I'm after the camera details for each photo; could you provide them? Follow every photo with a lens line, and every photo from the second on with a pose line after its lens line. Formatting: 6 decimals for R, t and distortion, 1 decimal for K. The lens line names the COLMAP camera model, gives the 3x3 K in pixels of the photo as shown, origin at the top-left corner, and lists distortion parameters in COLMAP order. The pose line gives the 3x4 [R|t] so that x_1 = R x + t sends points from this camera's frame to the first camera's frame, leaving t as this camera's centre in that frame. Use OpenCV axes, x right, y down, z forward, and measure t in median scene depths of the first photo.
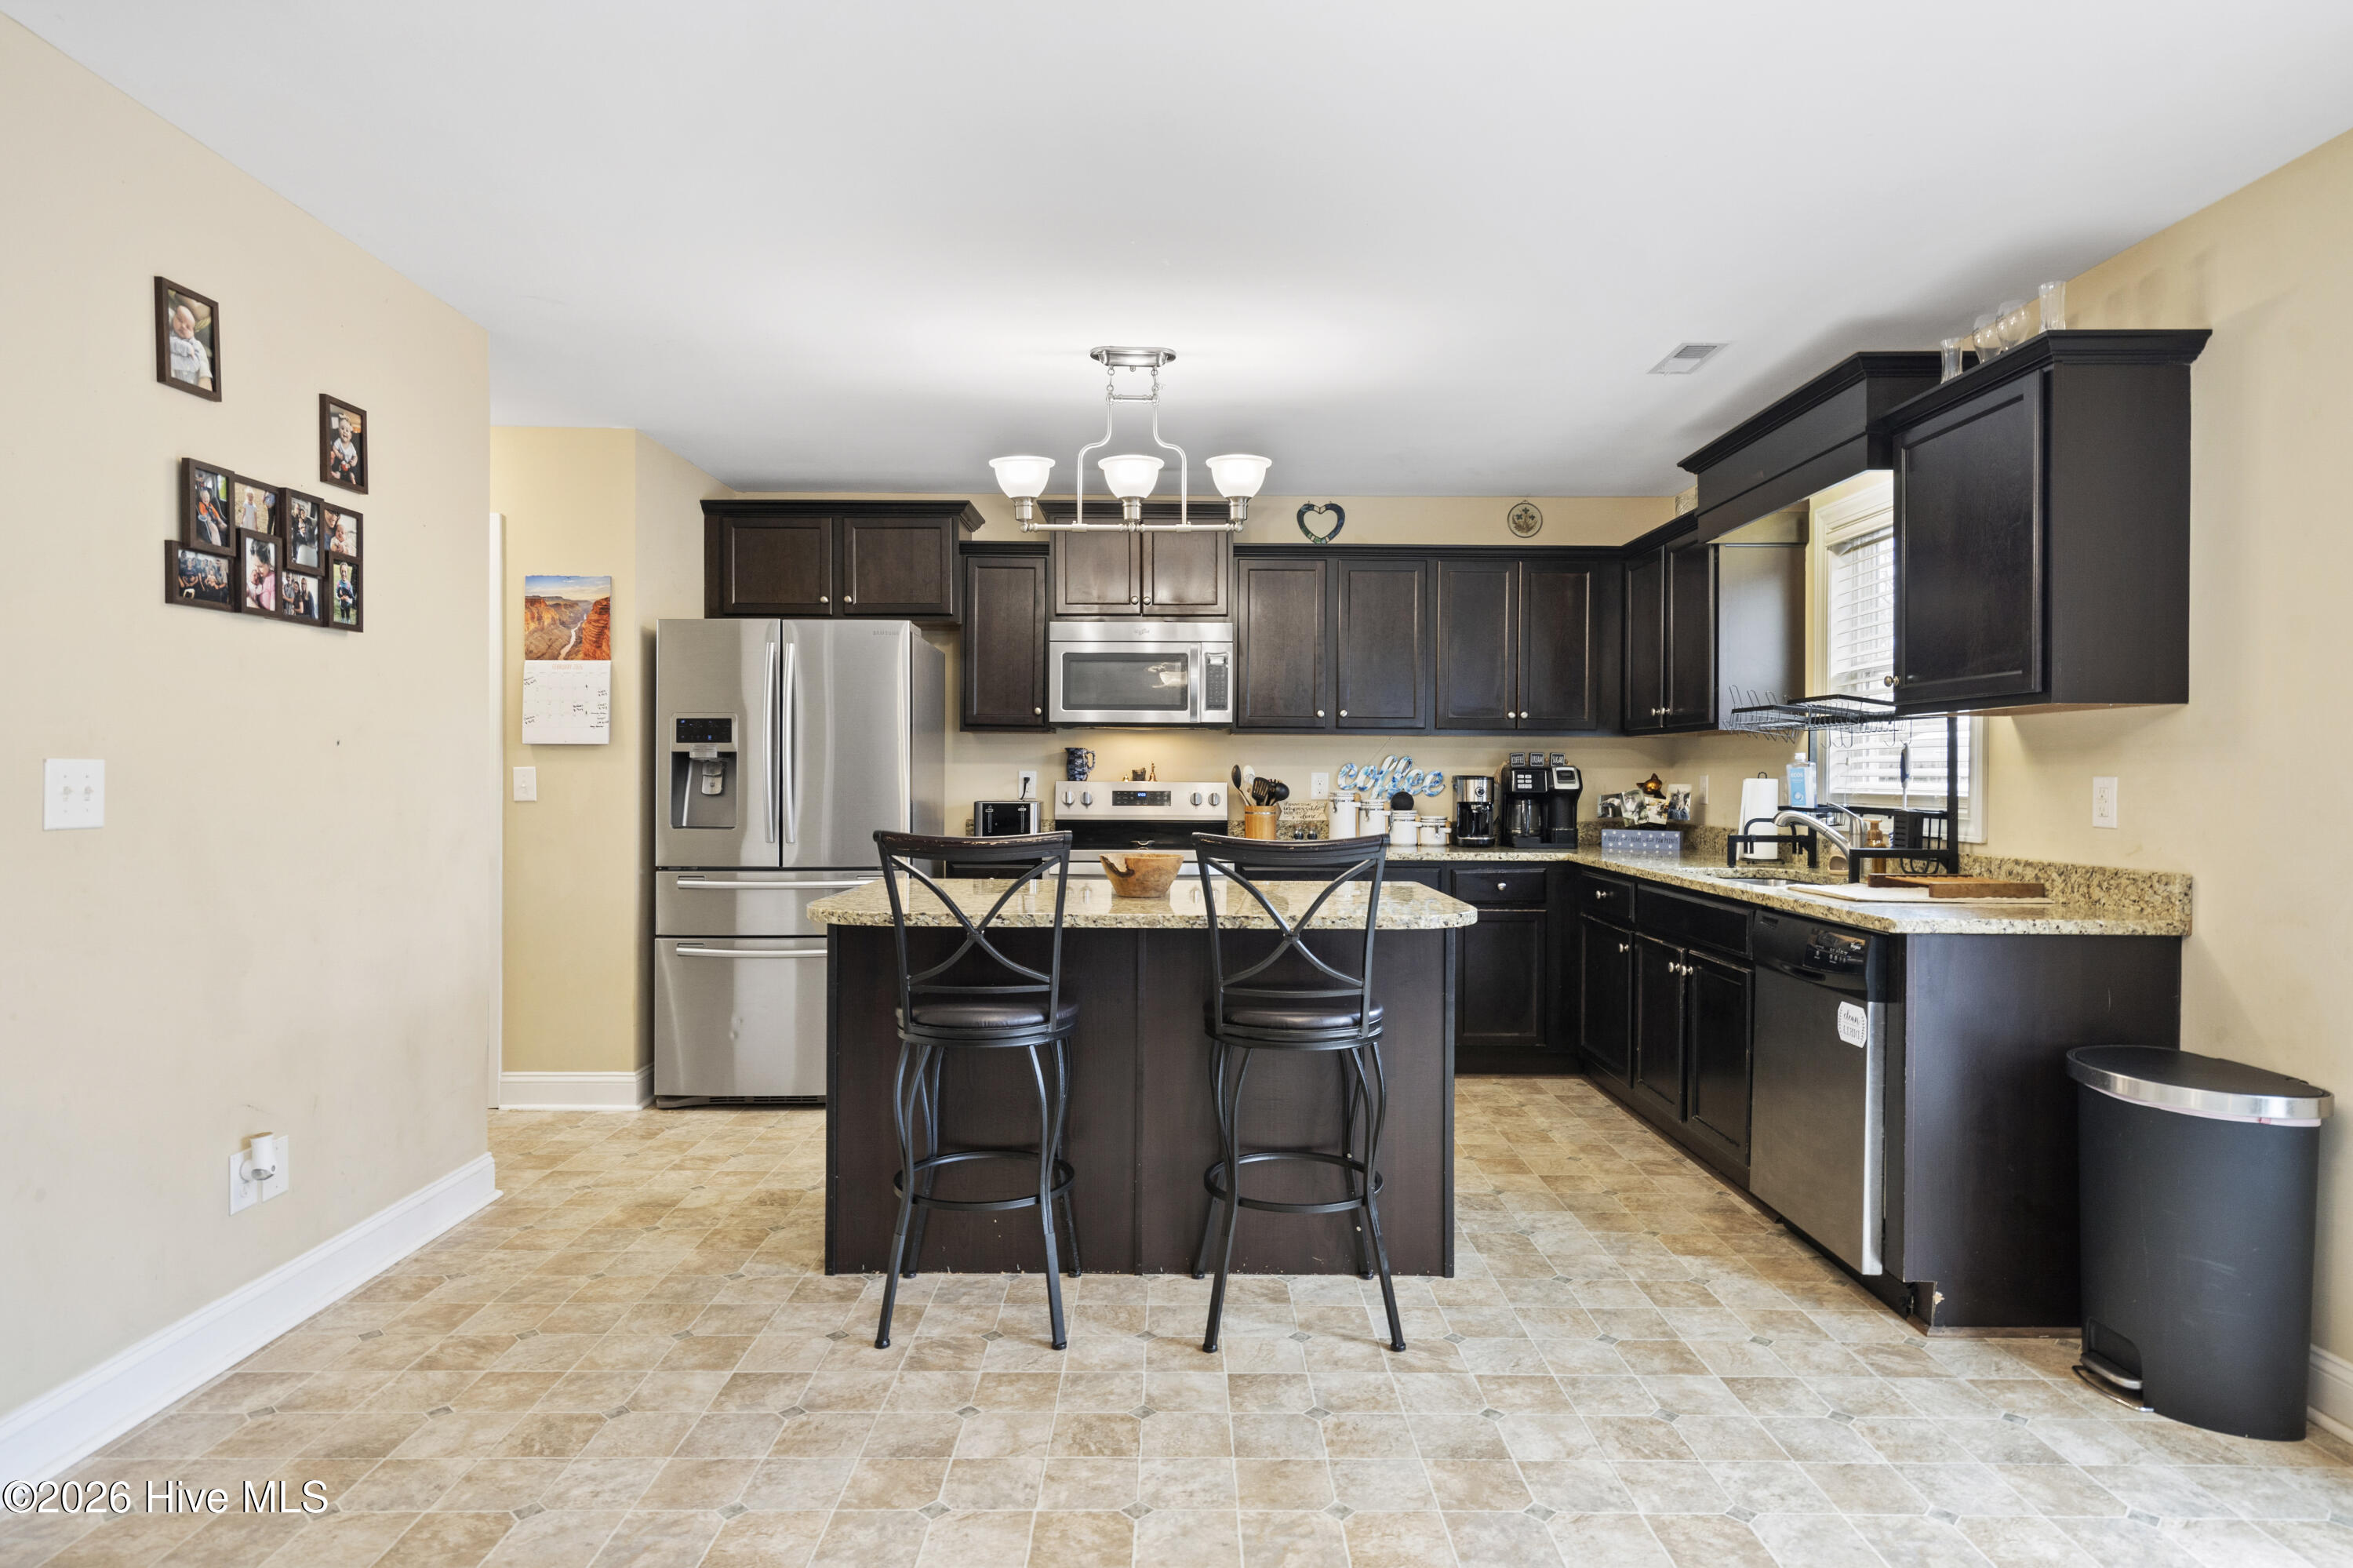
lens RADIAL K [[1298.0, 0, 1182.9], [0, 1298.0, 777.9], [0, 0, 1]] dist [0.005737, 0.000486]
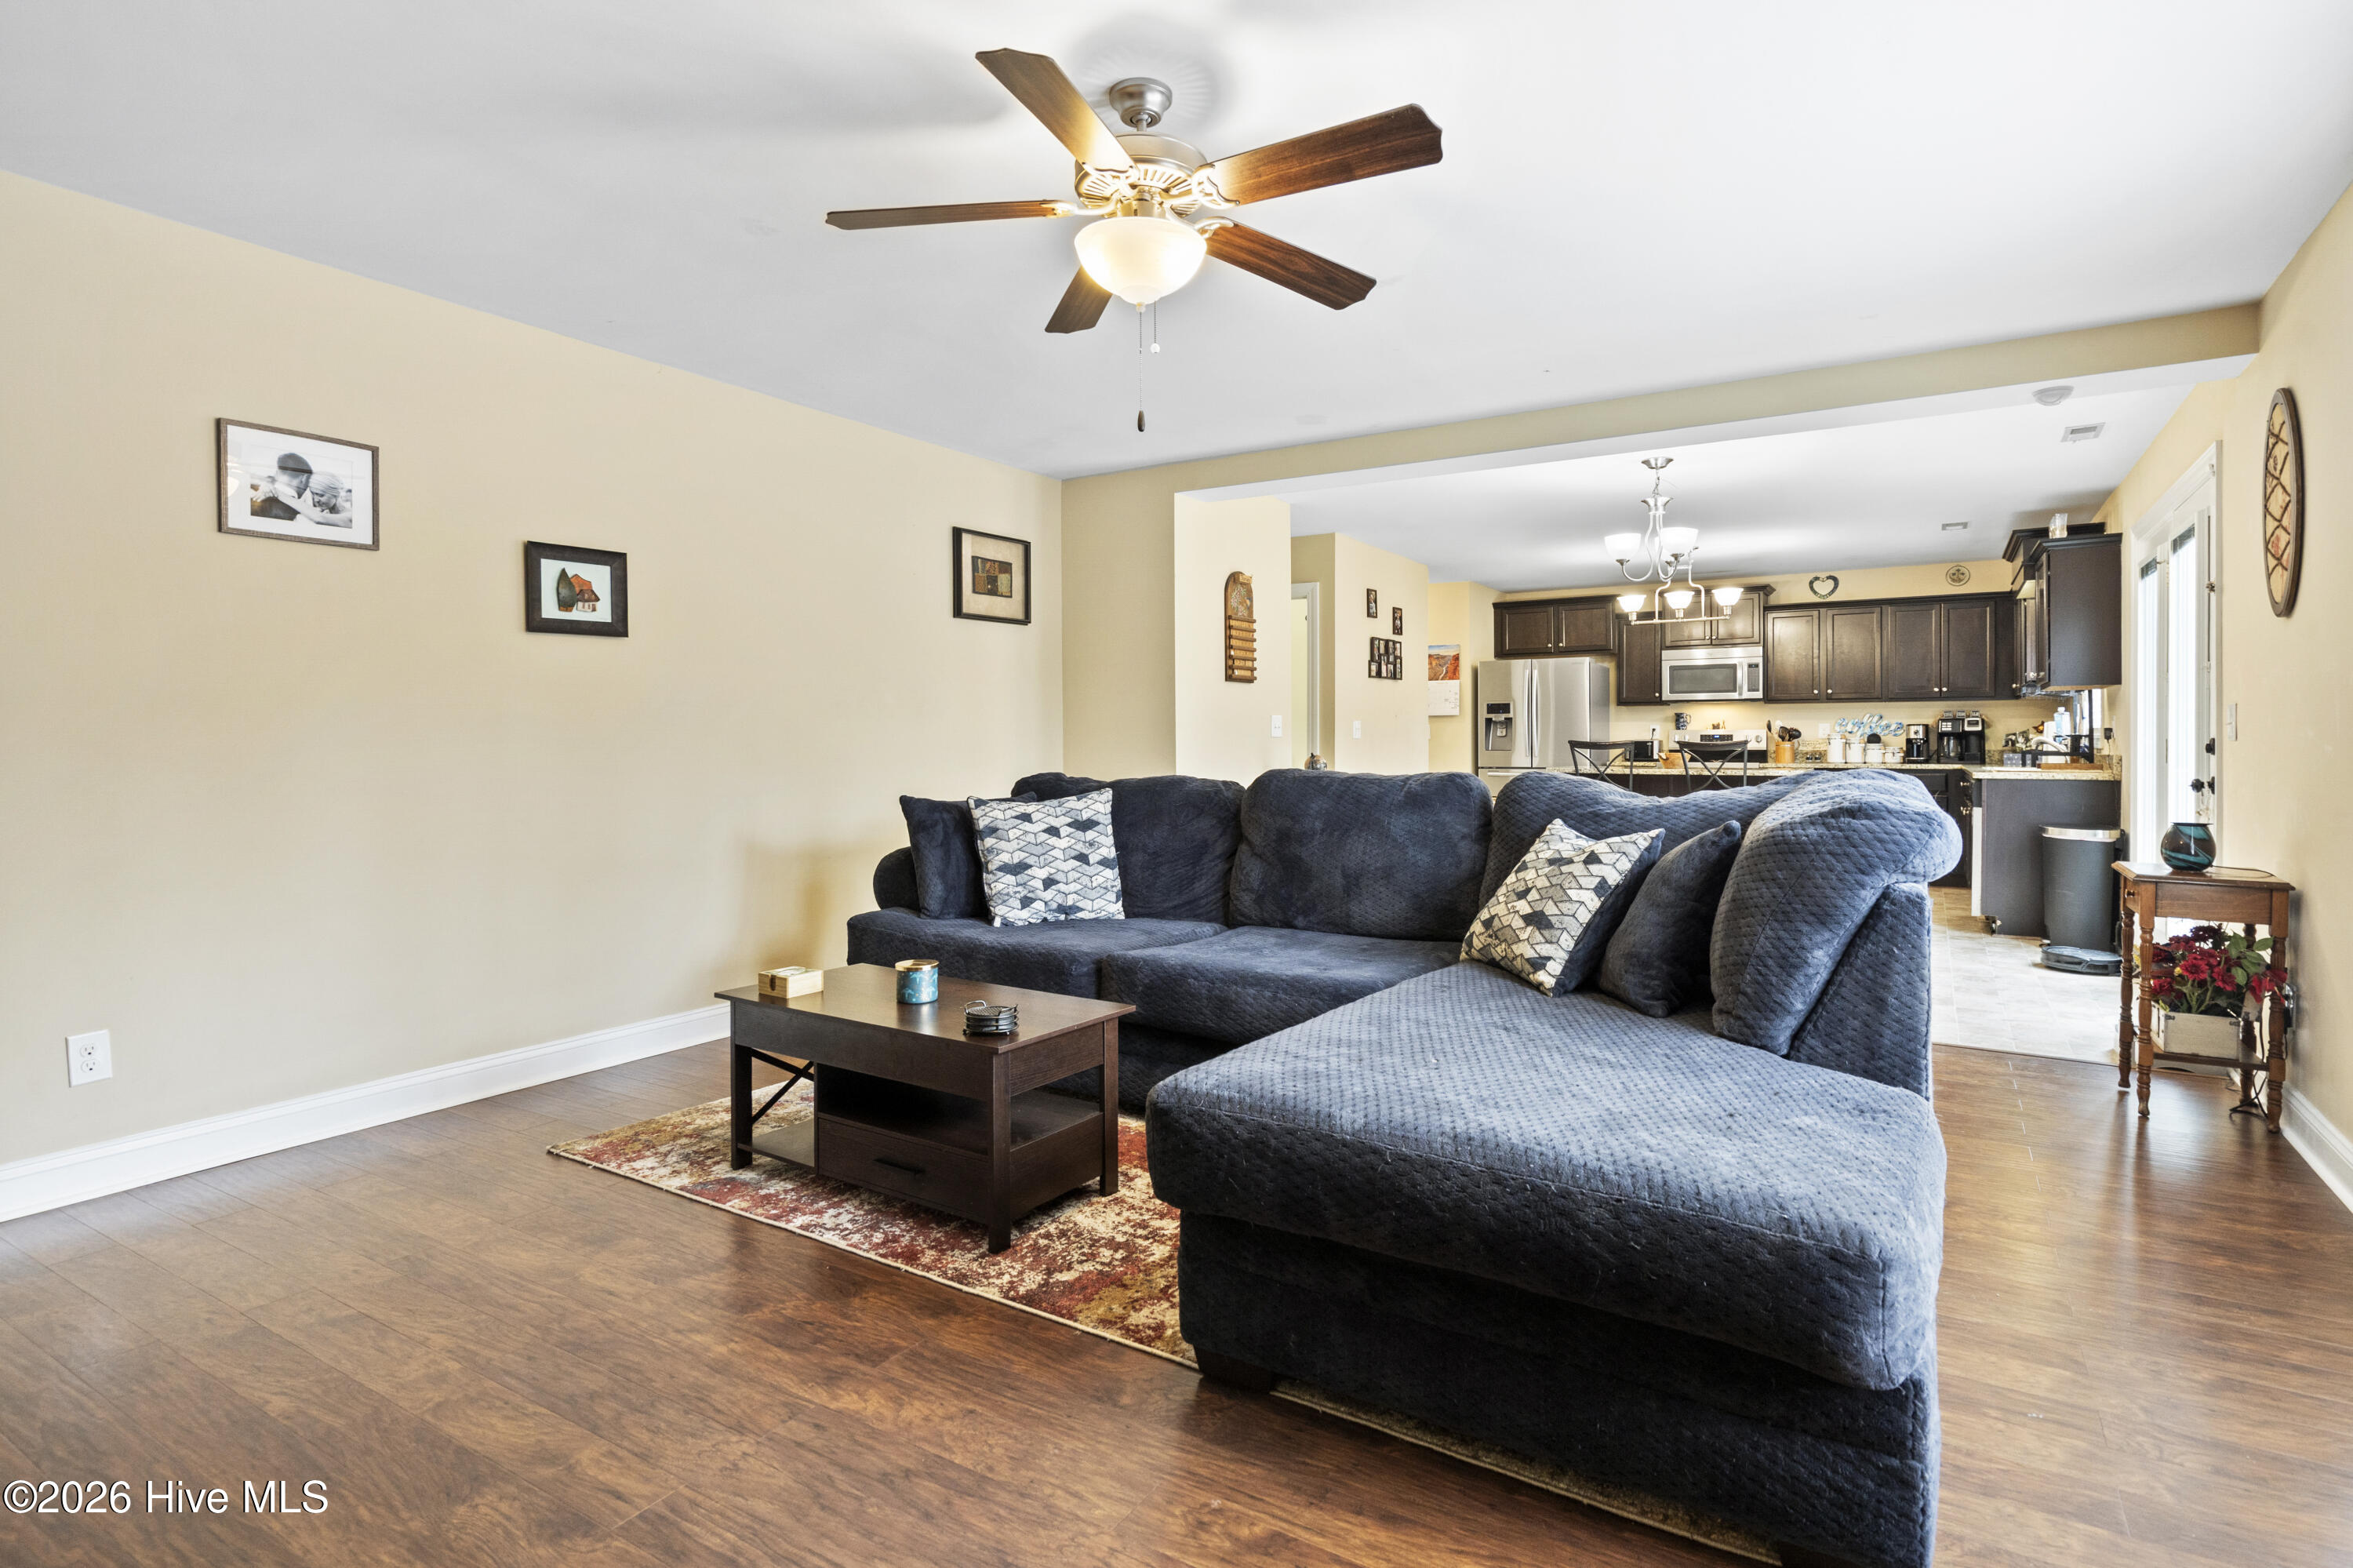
lens RADIAL K [[1207.7, 0, 1175.3], [0, 1207.7, 742.5], [0, 0, 1]] dist [0.010010, -0.001303]
pose [[0.844091, -0.007017, -0.536155, 0.306260], [0.005045, 0.999974, -0.005146, 0.032796], [0.536177, 0.001639, 0.844104, -1.147983]]
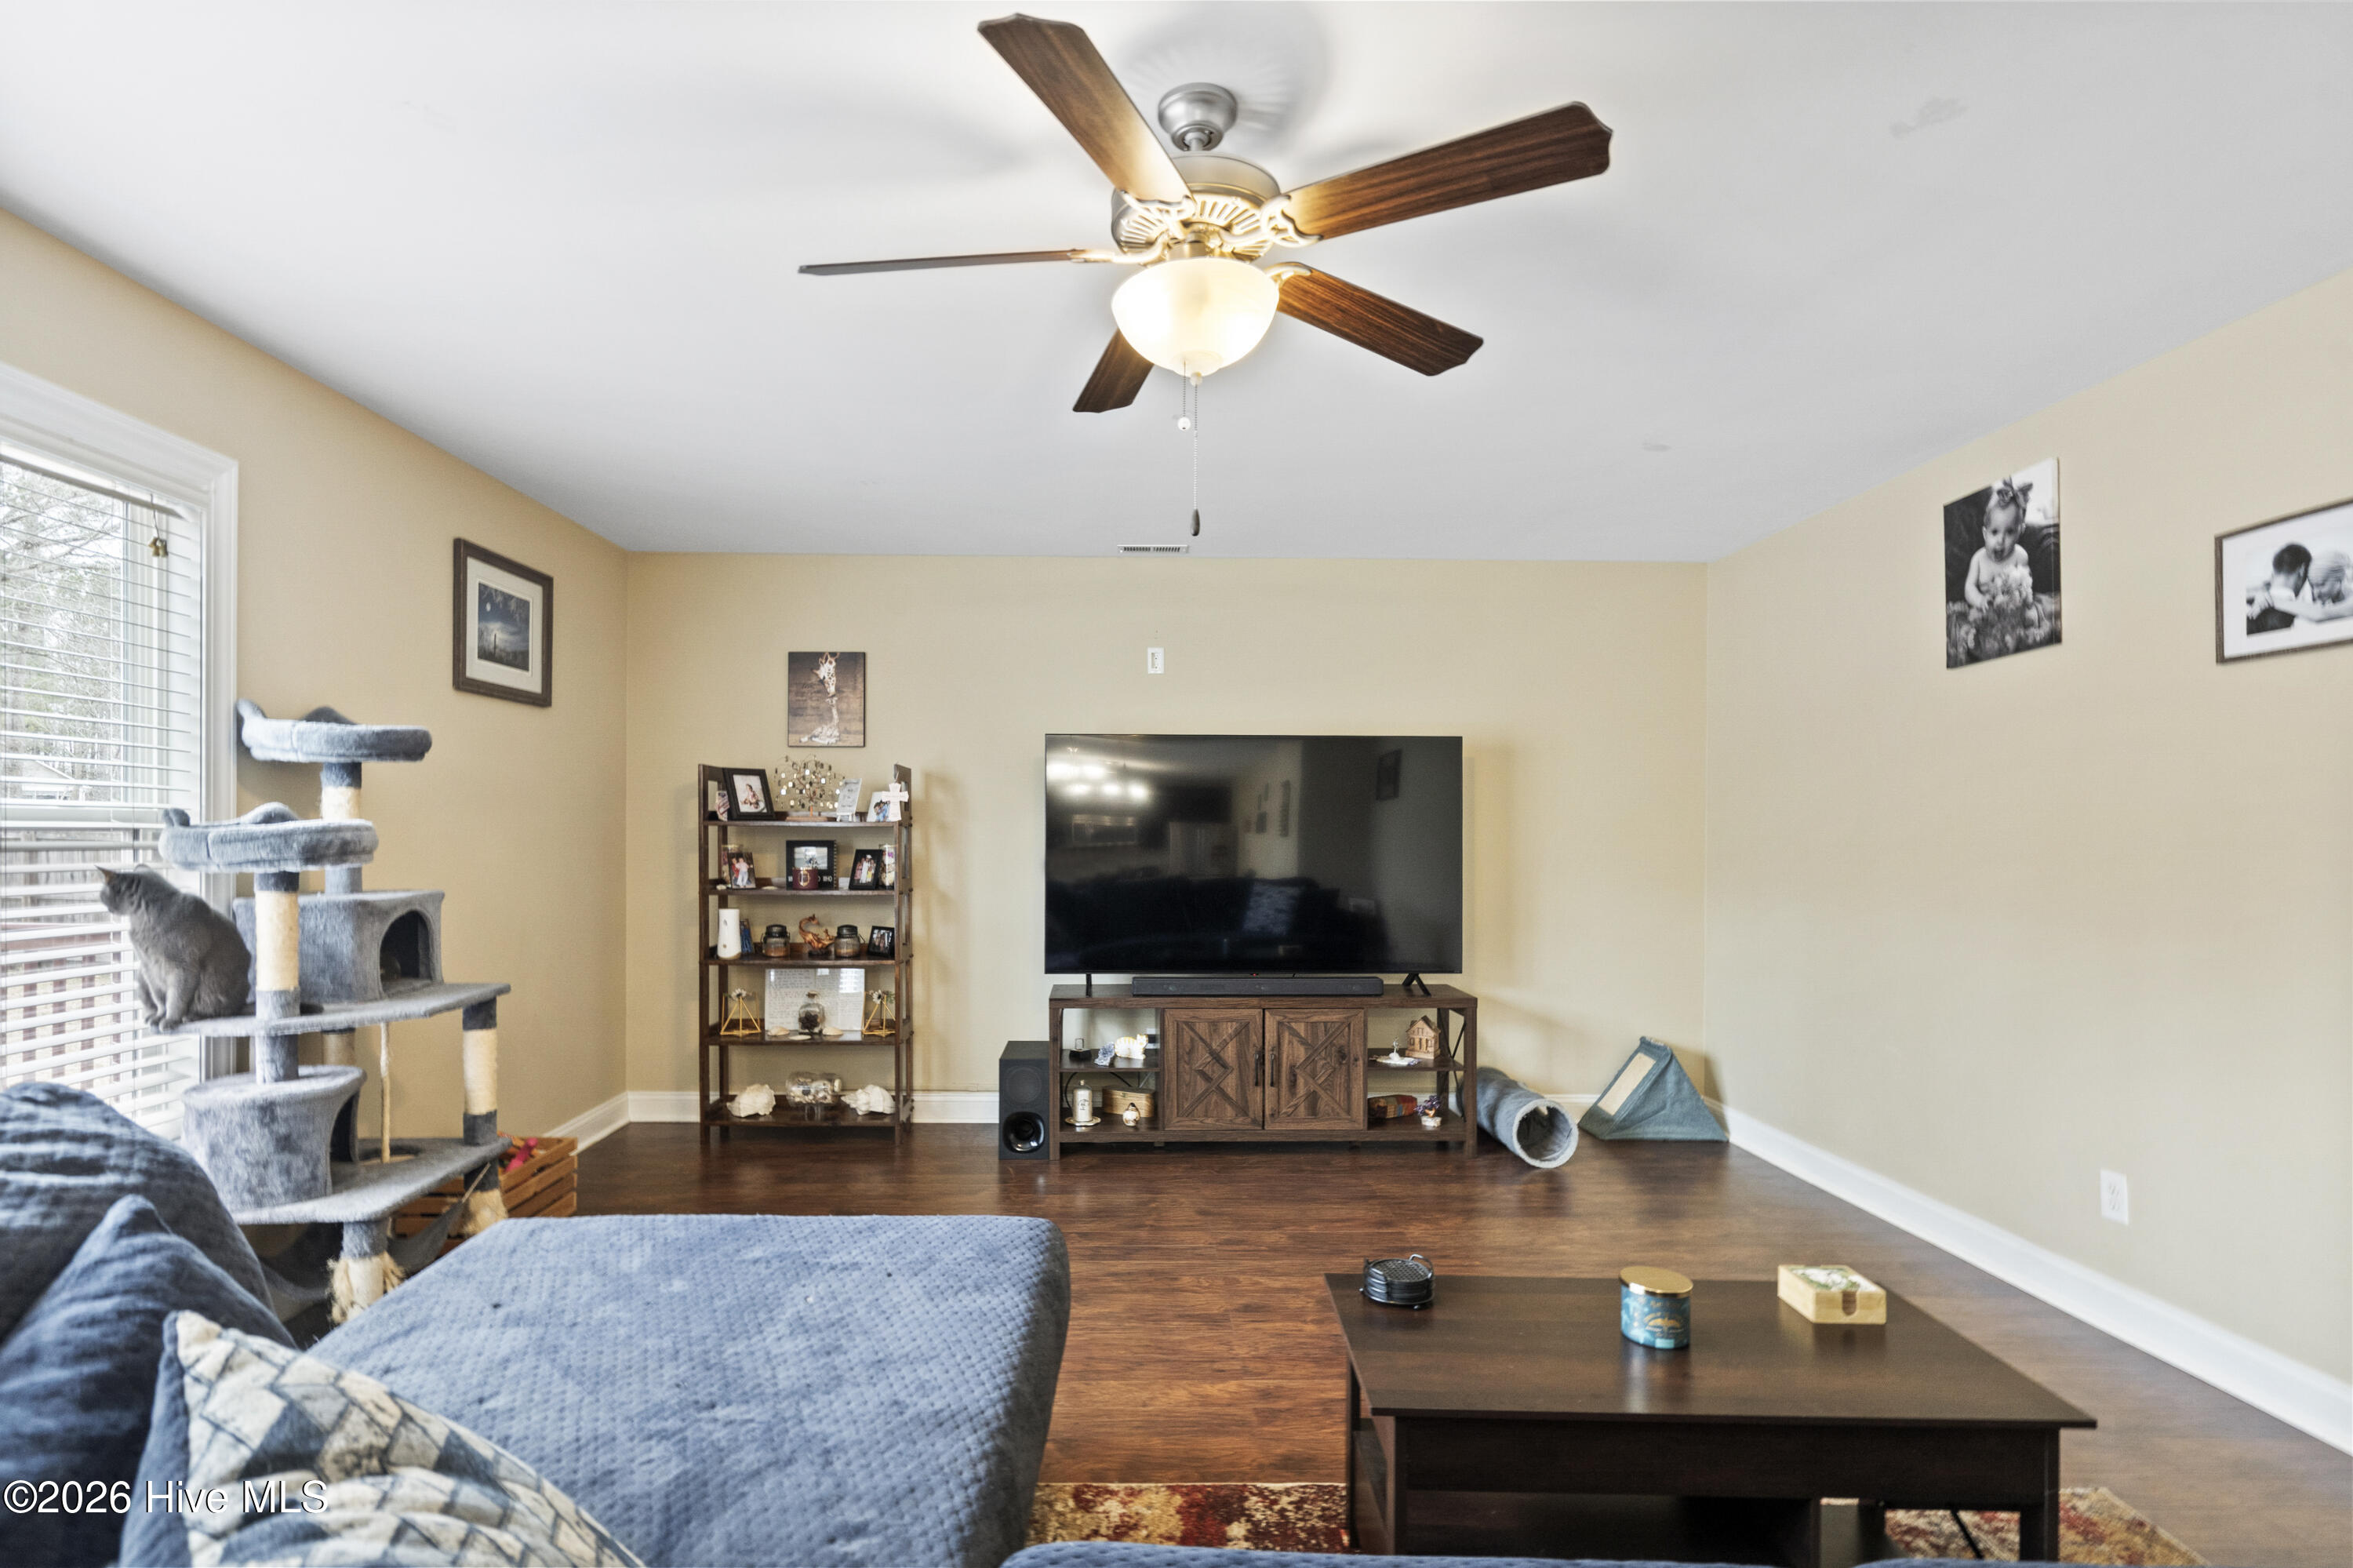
lens RADIAL K [[1149.4, 0, 1128.2], [0, 1149.4, 844.4], [0, 0, 1]] dist [0.006210, 0.000323]
pose [[-0.999951, -0.009028, 0.004137, 0.014284], [-0.008959, 0.999826, 0.016341, -0.008832], [-0.004284, 0.016303, -0.999858, -0.259155]]
